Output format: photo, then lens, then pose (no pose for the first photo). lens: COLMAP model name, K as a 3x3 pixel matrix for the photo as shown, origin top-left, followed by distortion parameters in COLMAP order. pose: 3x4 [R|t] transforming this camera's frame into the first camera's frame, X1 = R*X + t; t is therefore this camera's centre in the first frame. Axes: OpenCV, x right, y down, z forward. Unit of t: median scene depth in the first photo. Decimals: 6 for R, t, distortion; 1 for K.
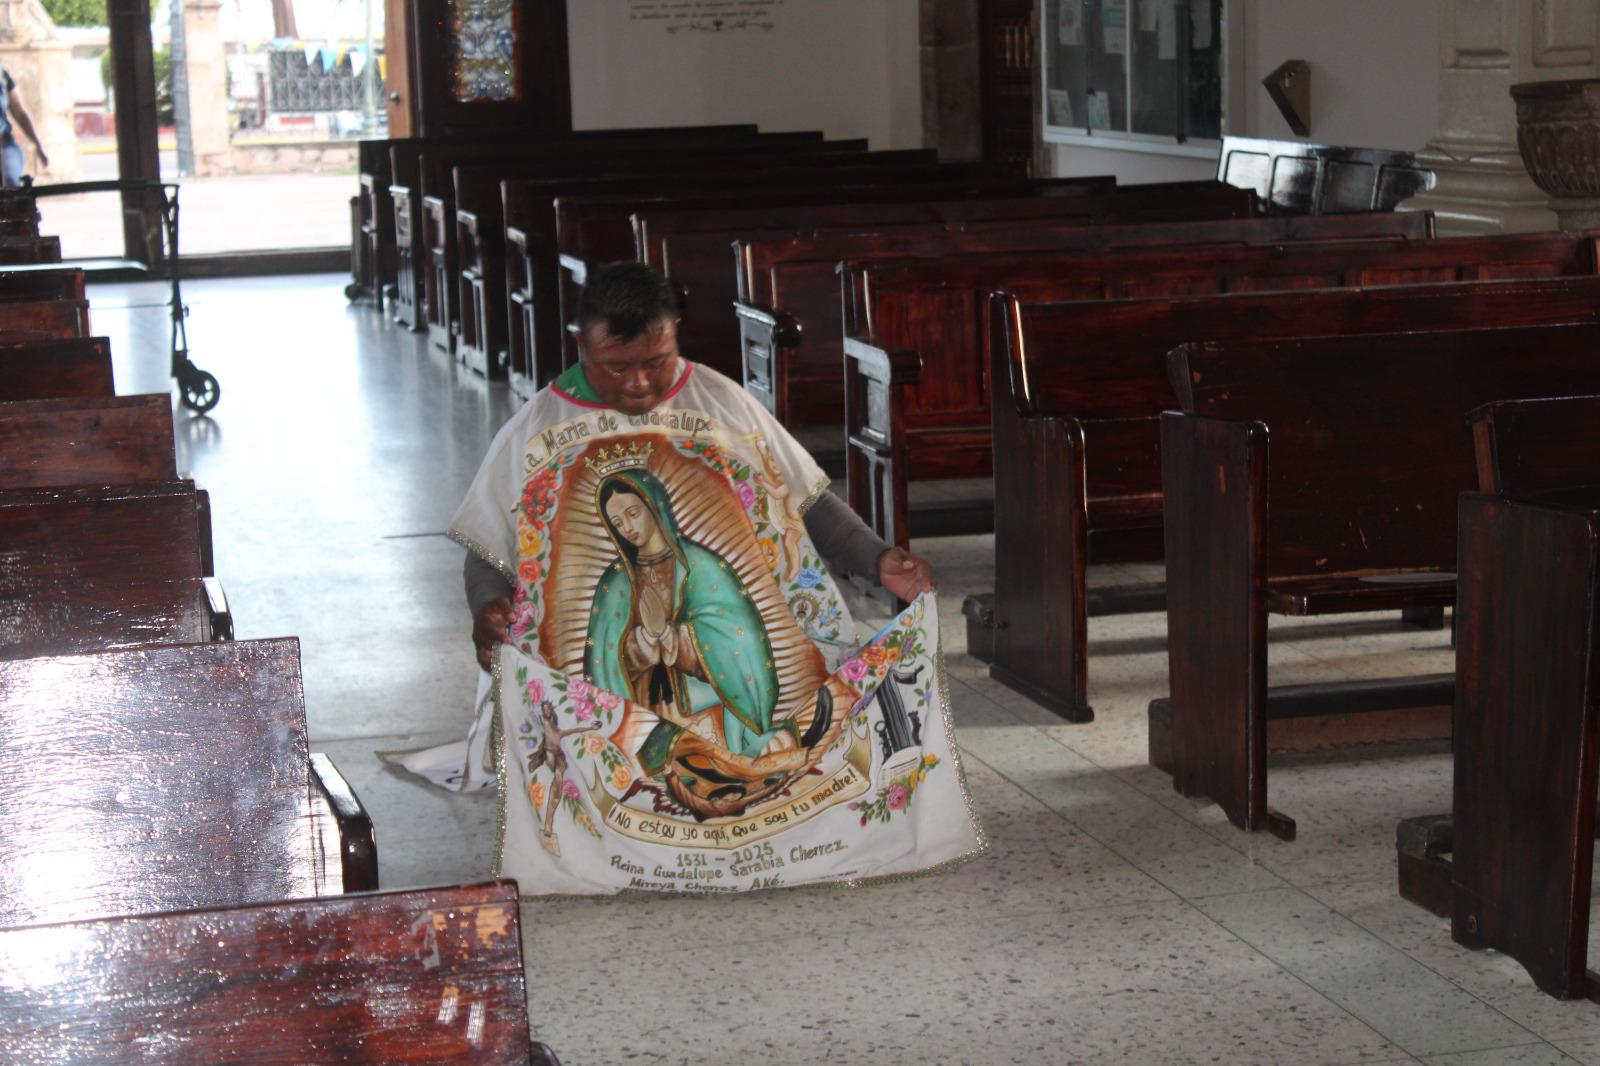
lens RADIAL K [[2776.4, 0, 800.0], [0, 2776.4, 533.0], [0, 0, 1]] dist [0.010477, 0.076978]
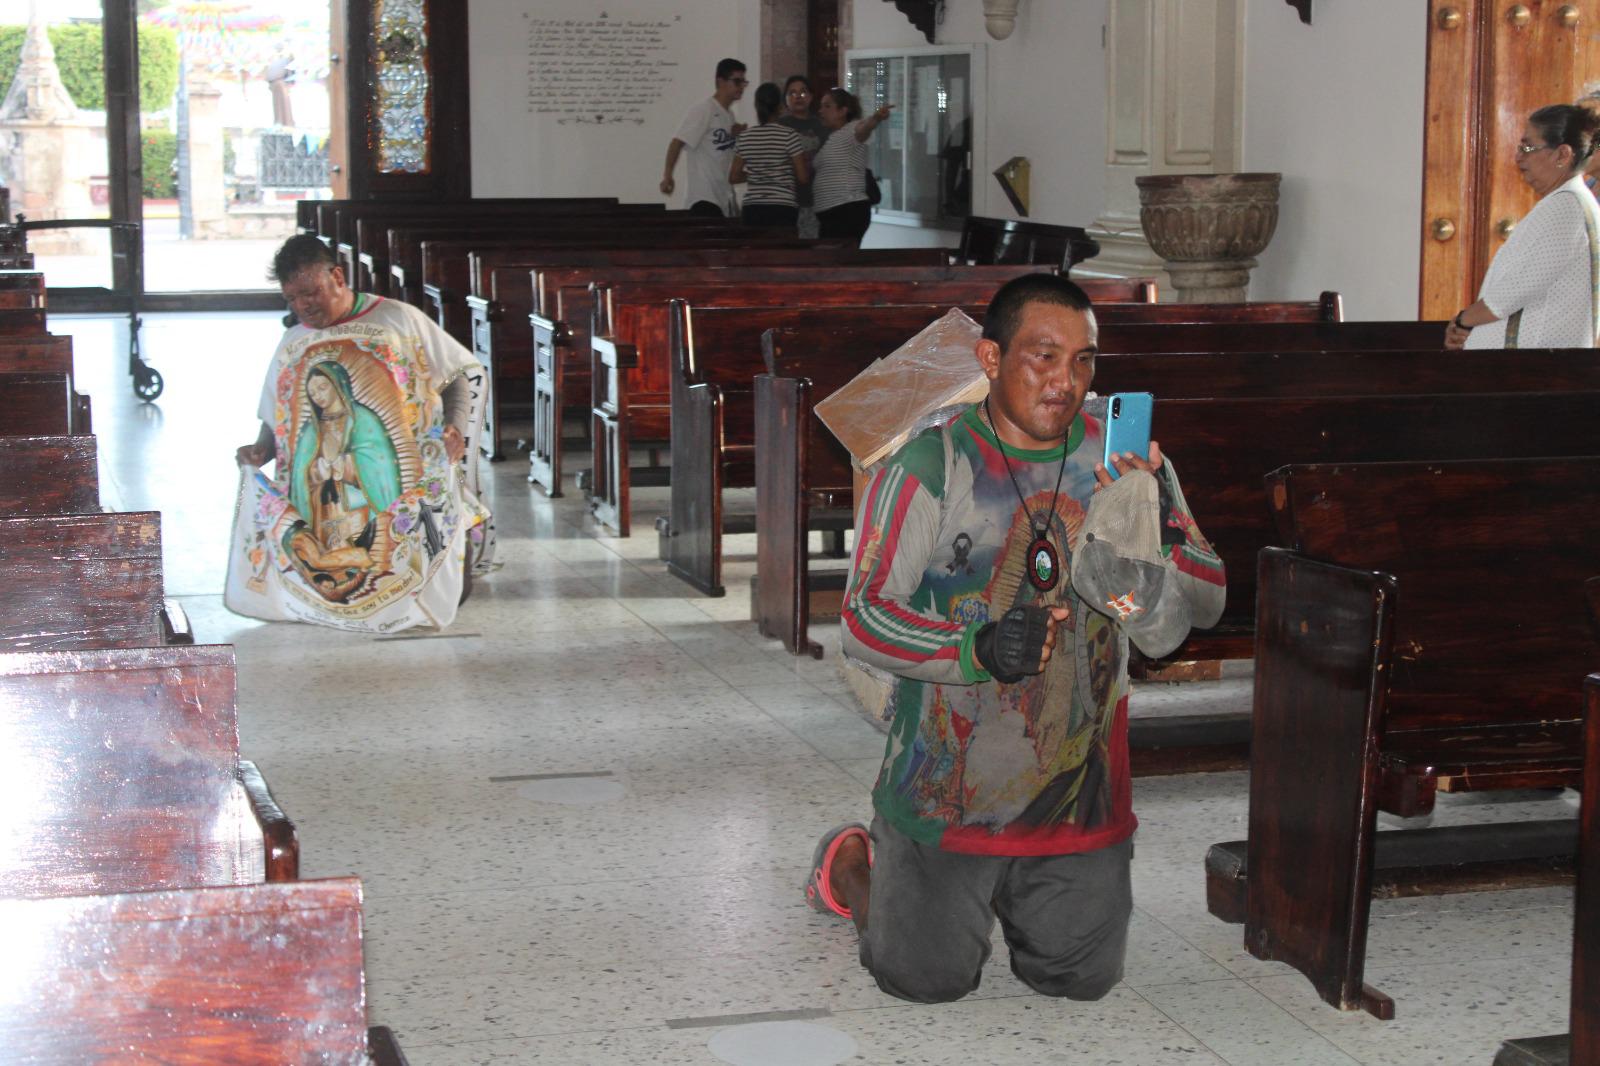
lens RADIAL K [[2523.1, 0, 800.0], [0, 2523.1, 533.0], [0, 0, 1]] dist [0.015707, -0.078719]
pose [[0.999479, 0.028794, 0.014561, 0.071657], [-0.028442, 0.999311, -0.023845, 0.037497], [-0.015238, 0.023418, 0.999610, -0.176235]]
